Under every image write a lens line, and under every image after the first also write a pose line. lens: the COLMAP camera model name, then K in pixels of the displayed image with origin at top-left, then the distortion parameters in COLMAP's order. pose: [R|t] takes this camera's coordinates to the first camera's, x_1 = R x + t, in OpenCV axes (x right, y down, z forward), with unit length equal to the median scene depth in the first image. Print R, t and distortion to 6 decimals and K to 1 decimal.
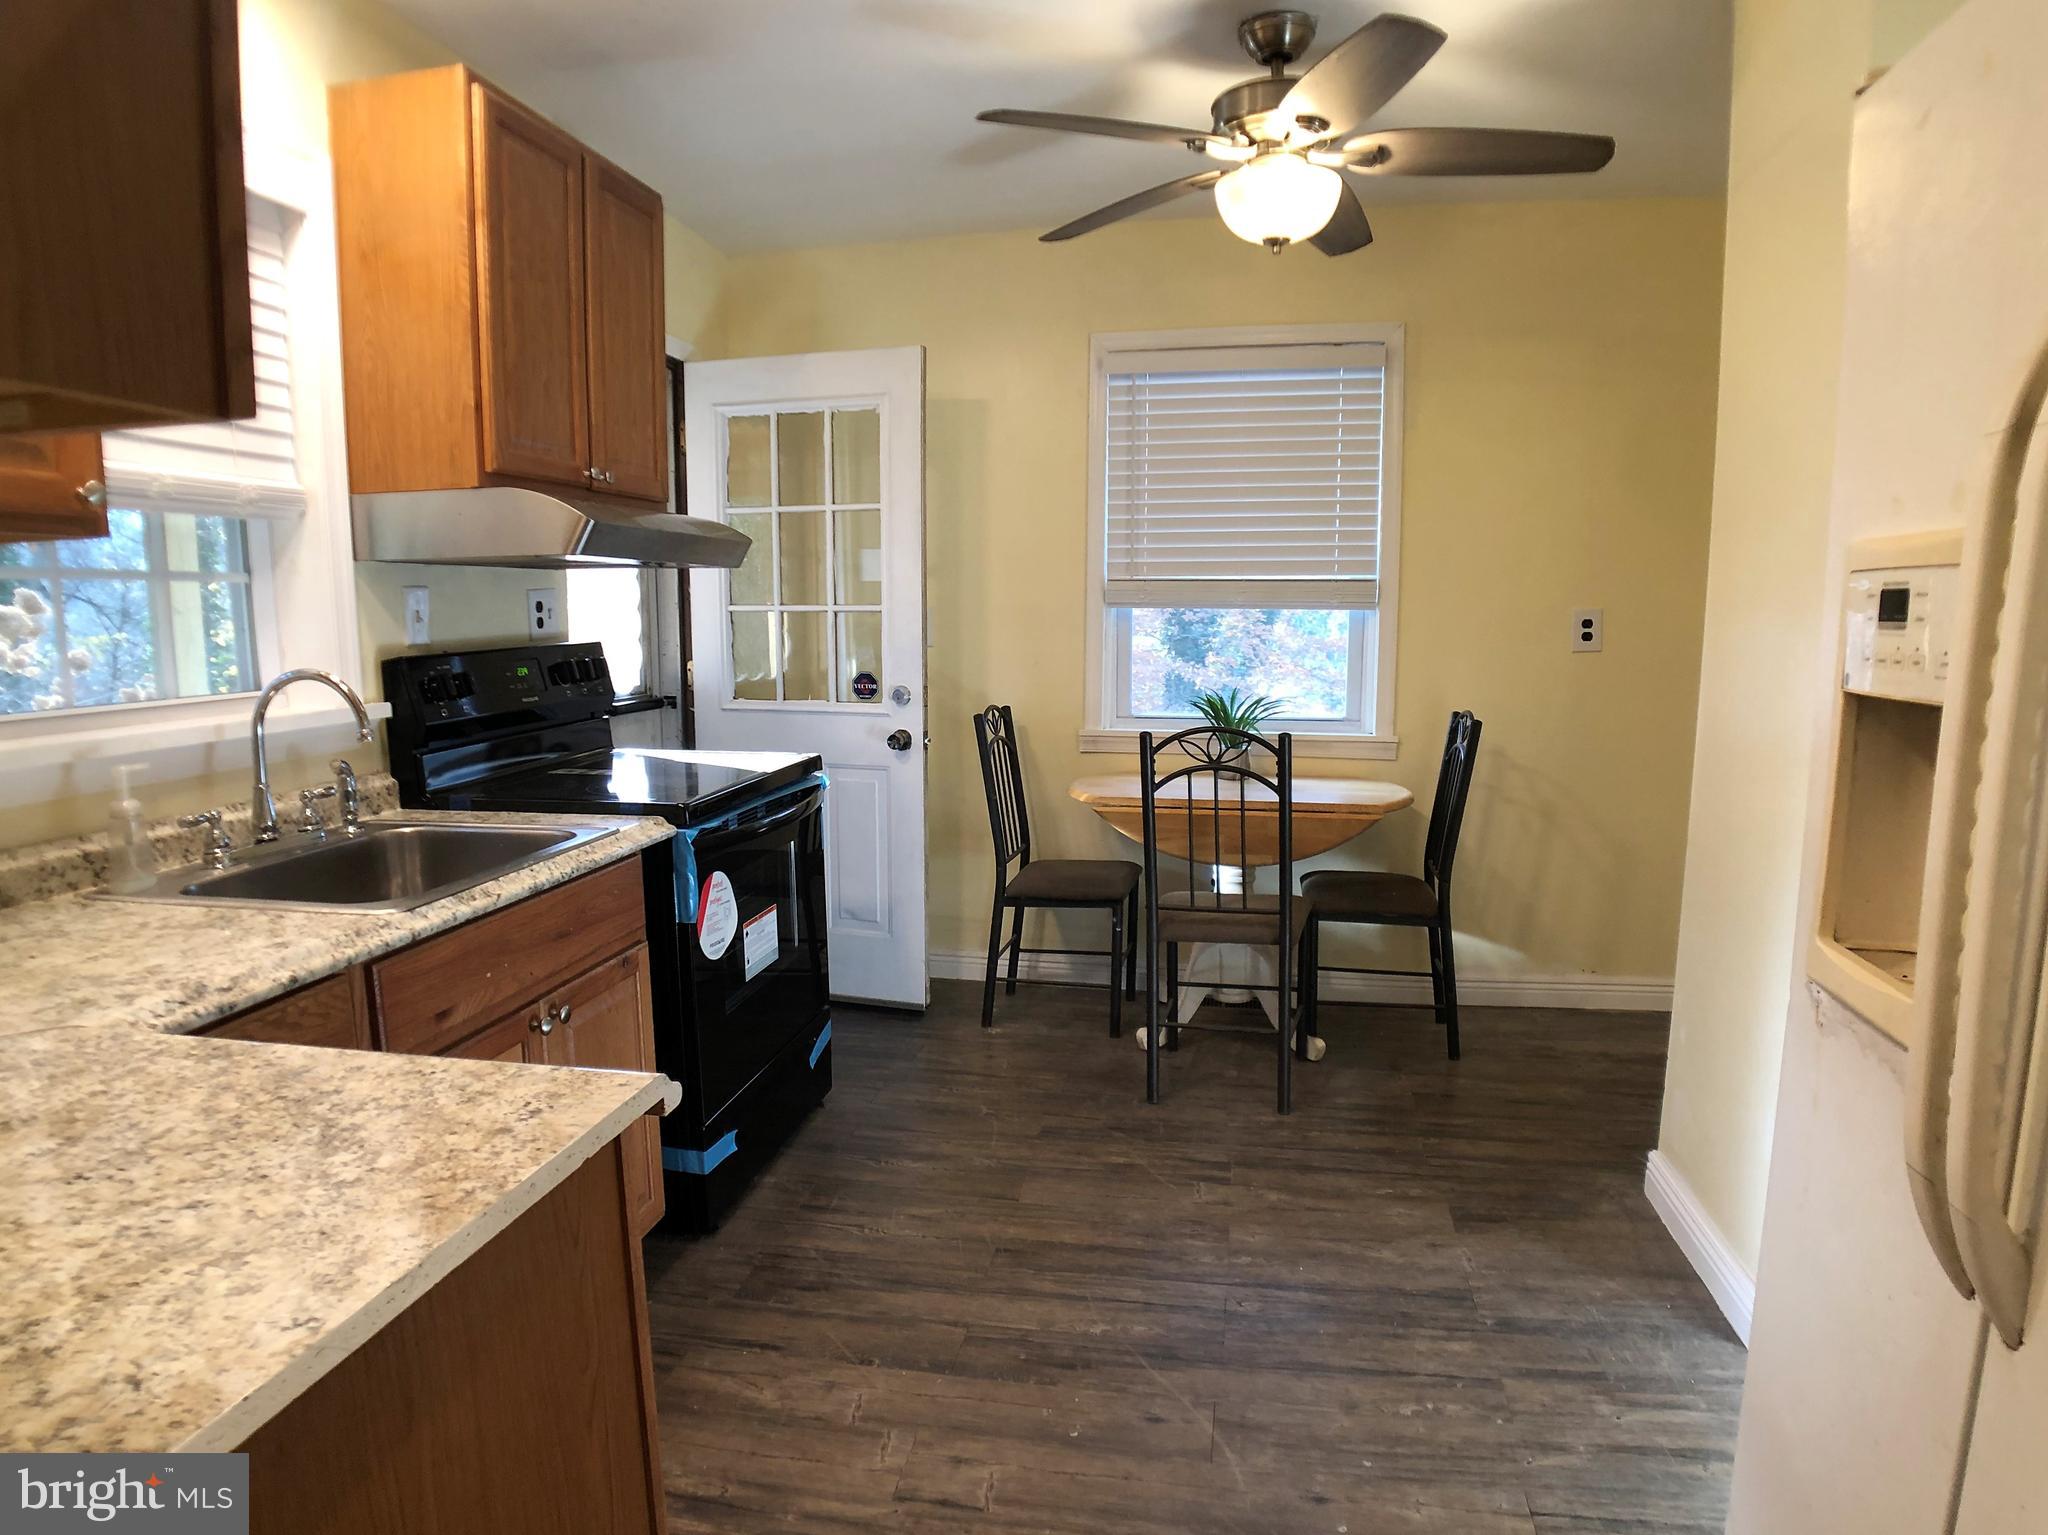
lens RADIAL K [[1225.6, 0, 1024.0], [0, 1225.6, 767.5], [0, 0, 1]] dist [-0.077510, -0.000254]
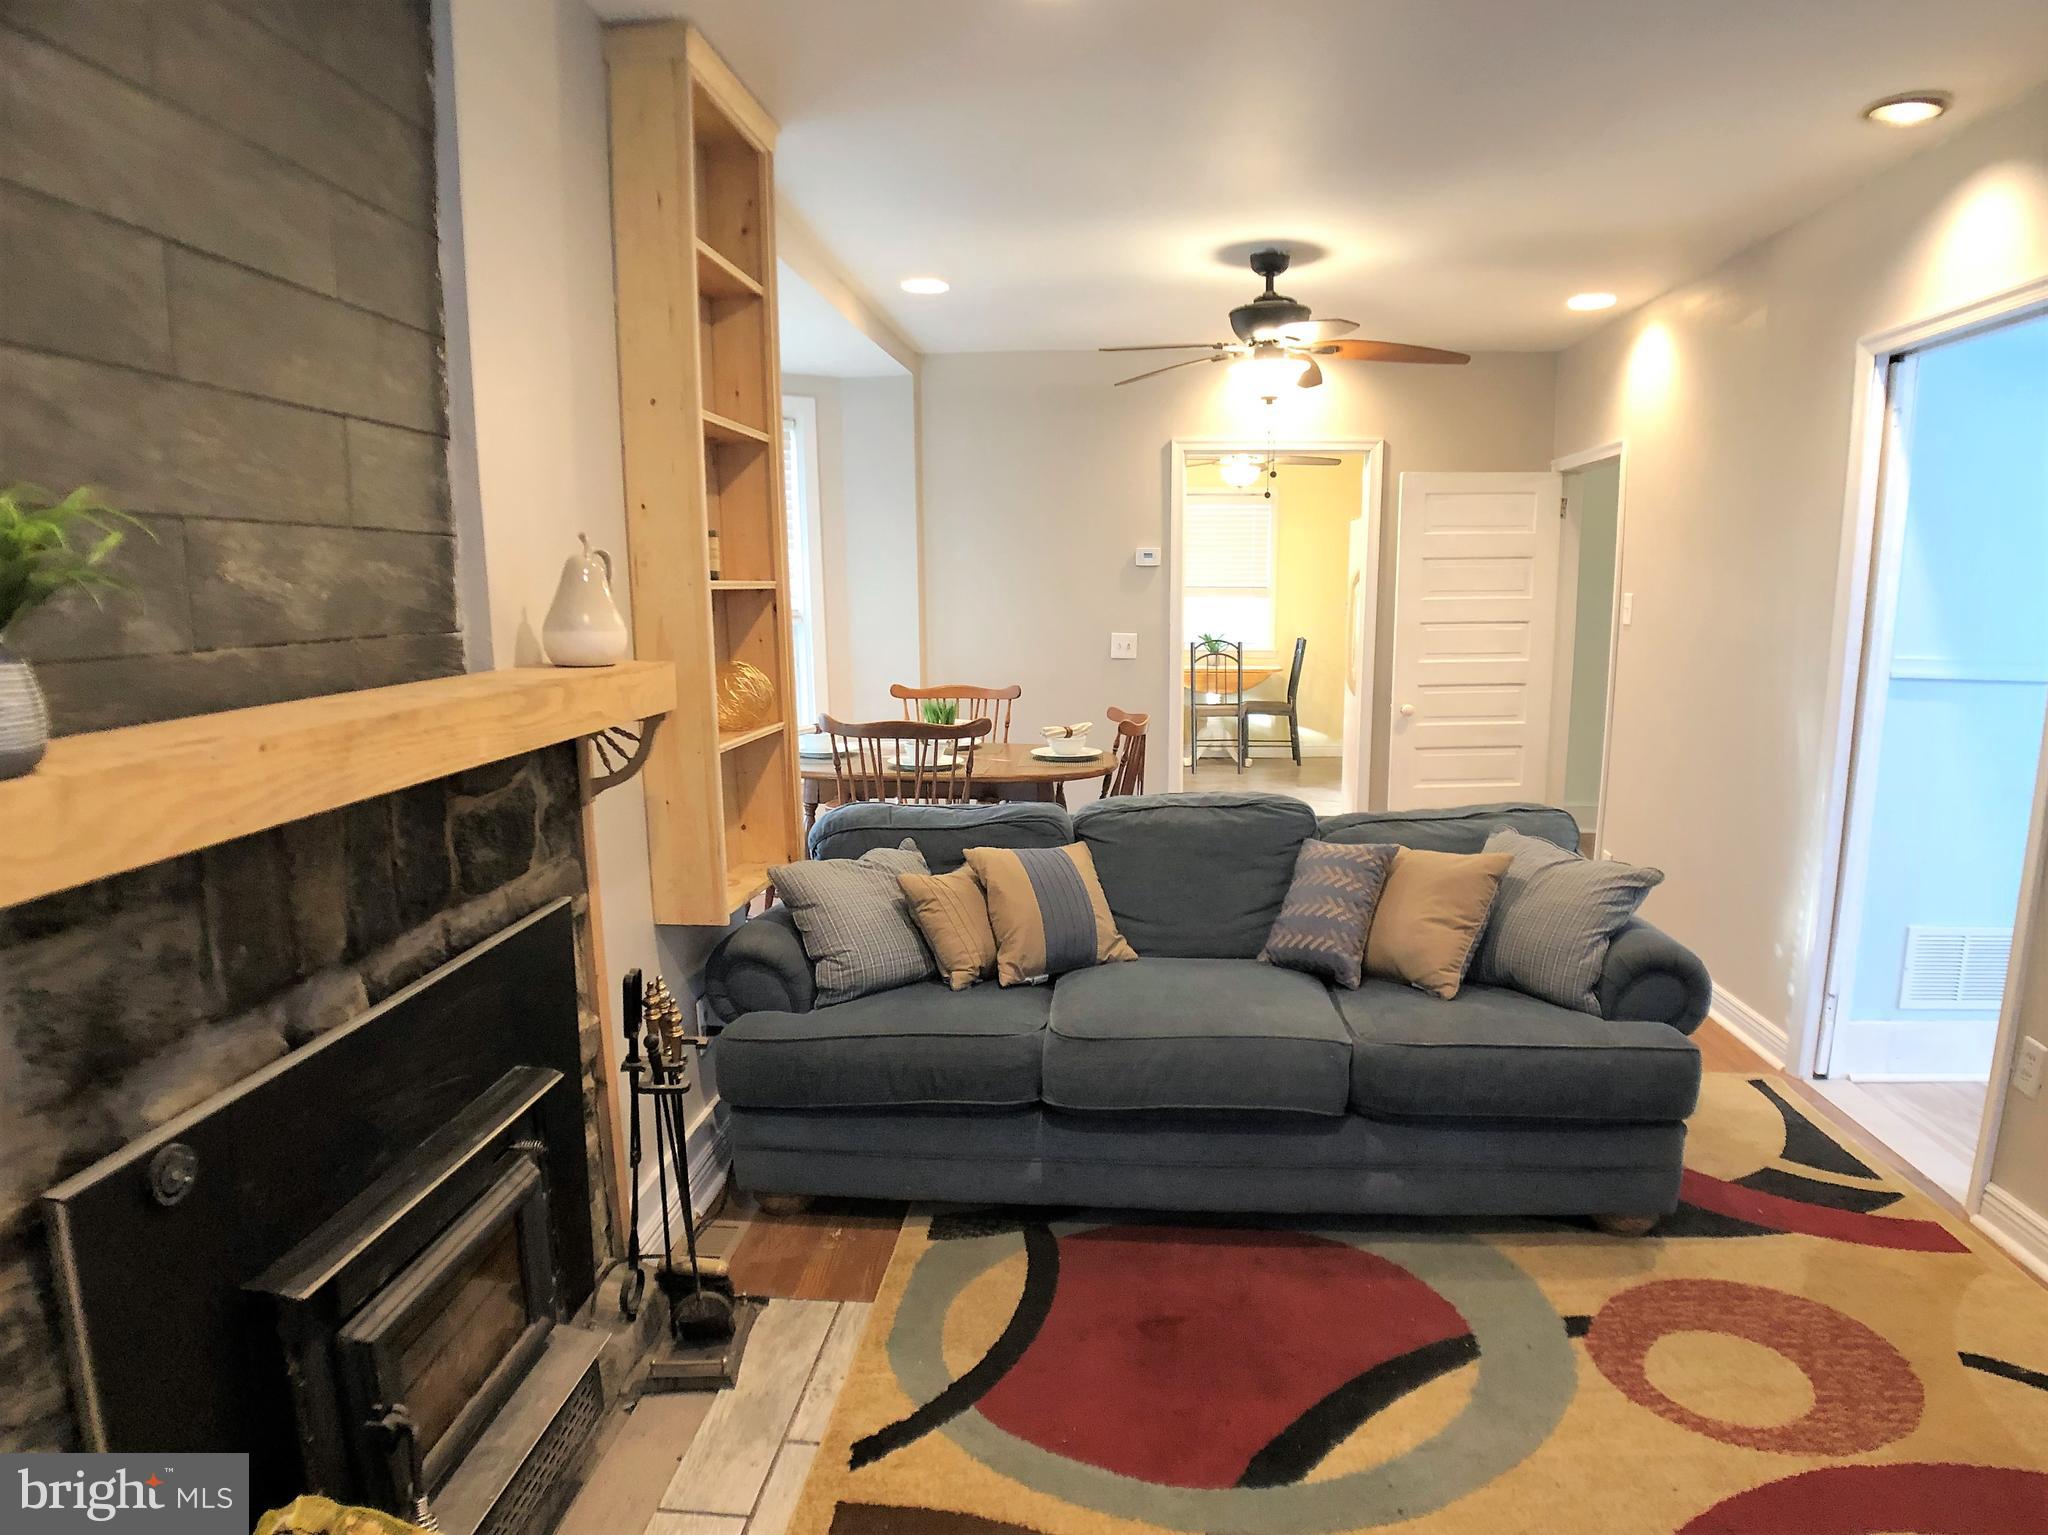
lens RADIAL K [[1199.0, 0, 1023.8], [0, 1199.0, 777.6], [0, 0, 1]] dist [-0.078293, 0.010823]
pose [[0.995783, -0.014353, 0.090609, -0.481307], [0.011732, 0.999499, 0.029396, 0.177724], [-0.090986, -0.028209, 0.995453, -1.553963]]
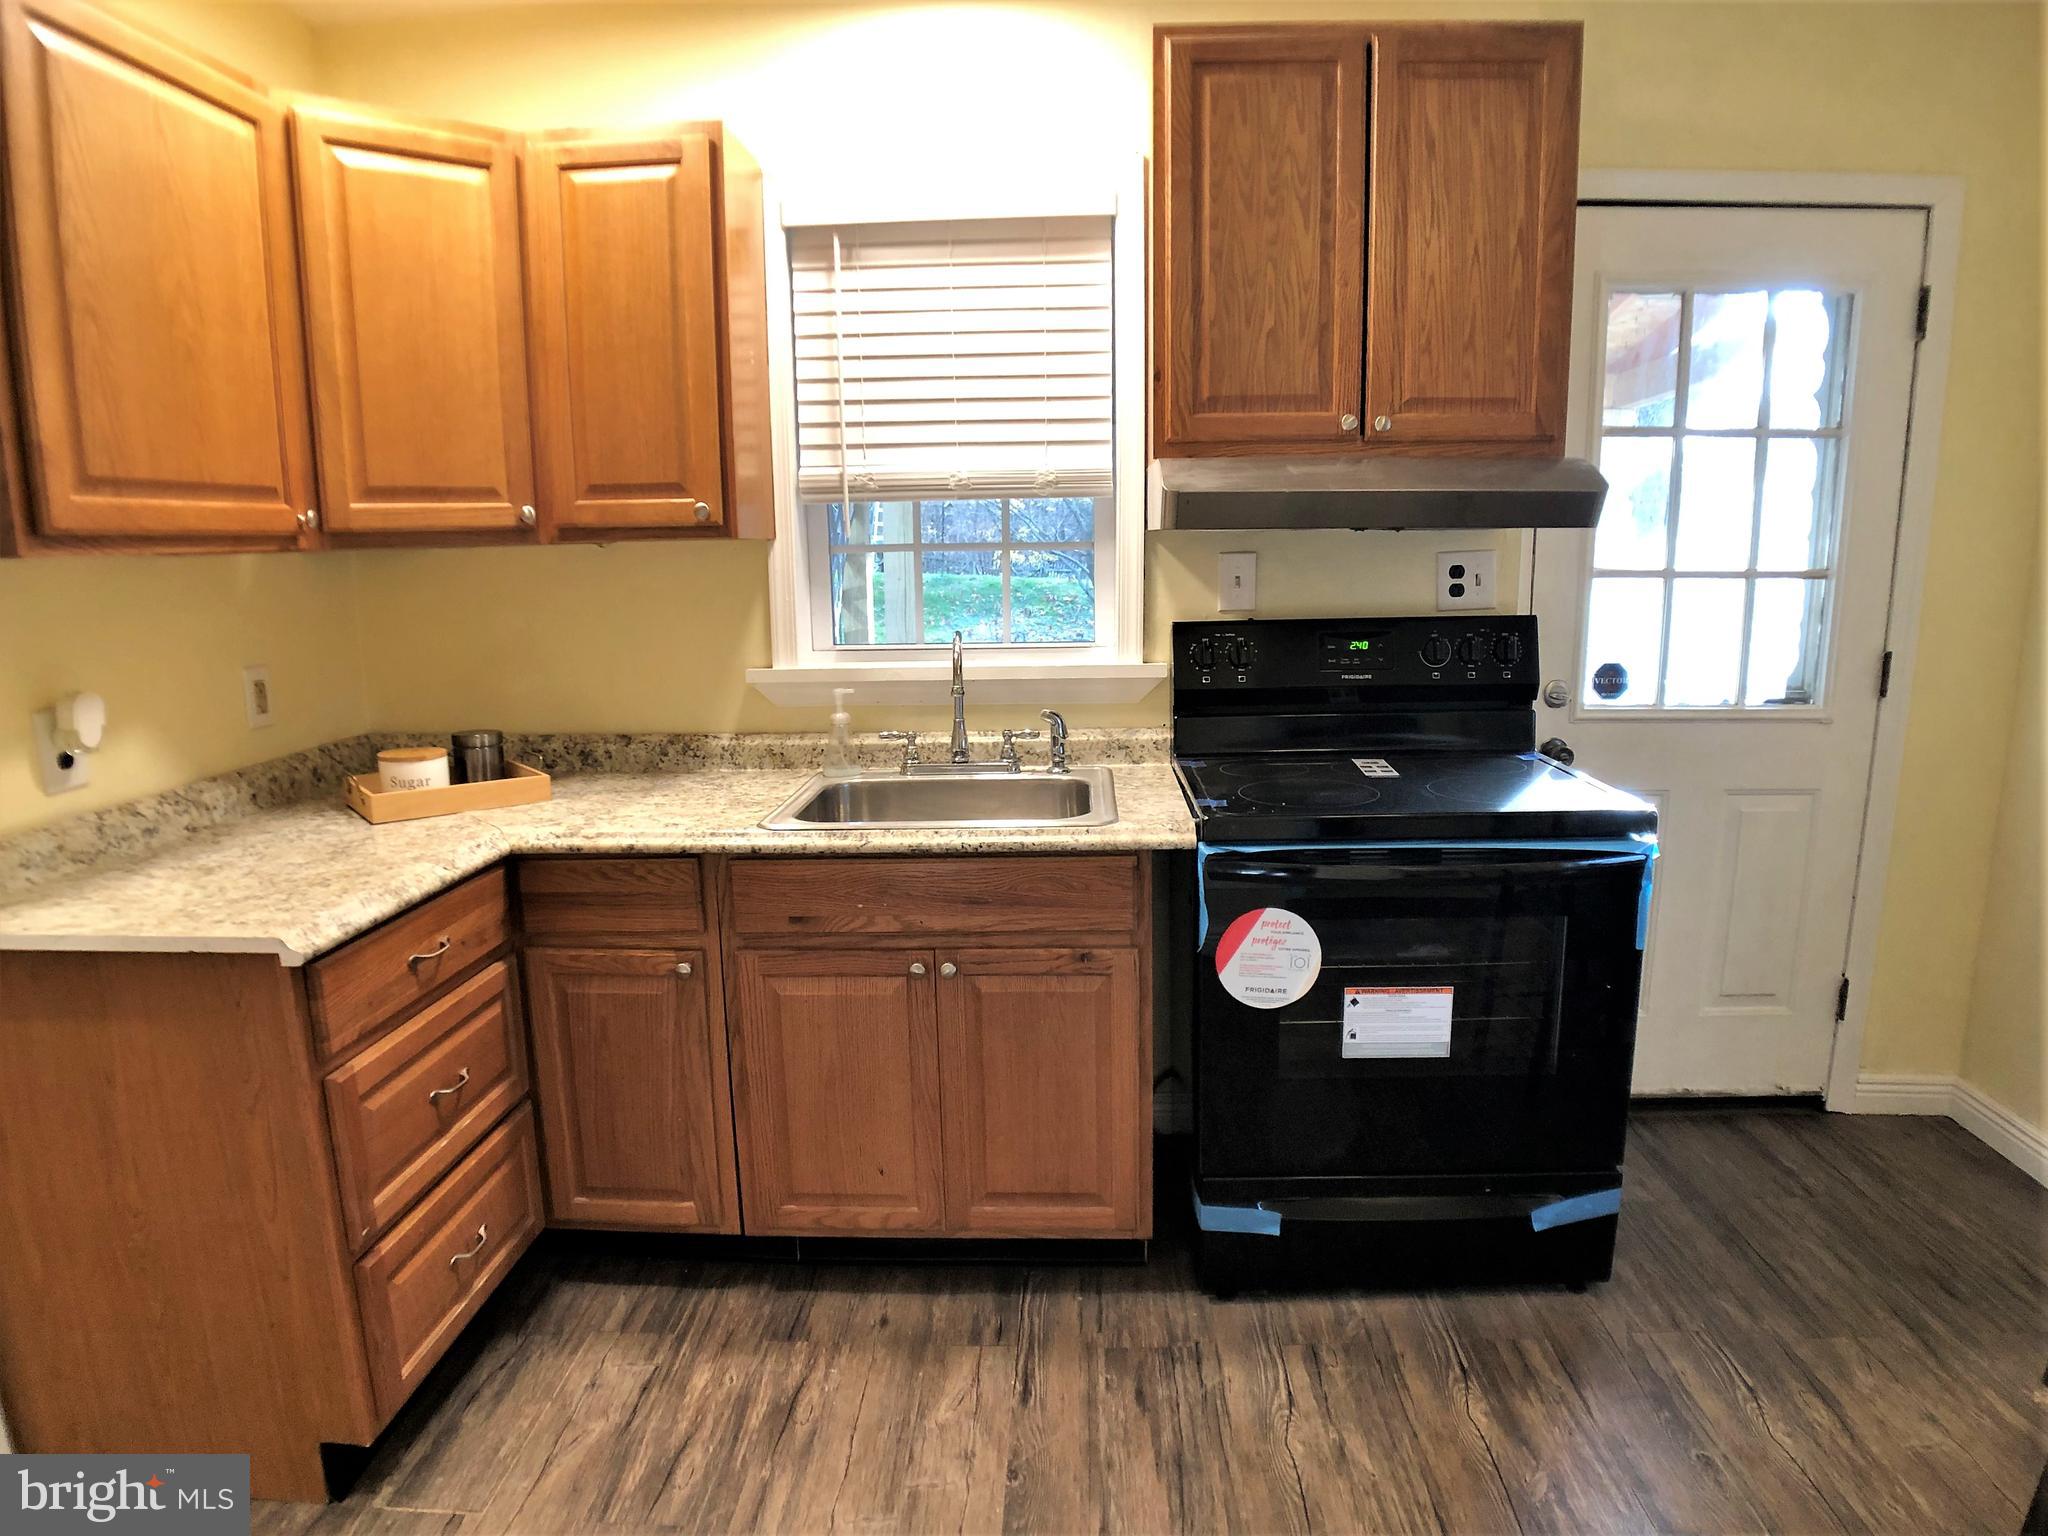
lens RADIAL K [[1253.6, 0, 1028.5], [0, 1253.6, 774.5], [0, 0, 1]] dist [-0.092101, 0.026352]
pose [[0.144547, 0.189673, -0.971149, 0.396531], [-0.114629, 0.978058, 0.173961, -0.099243], [0.982836, 0.086176, 0.163117, 0.512230]]
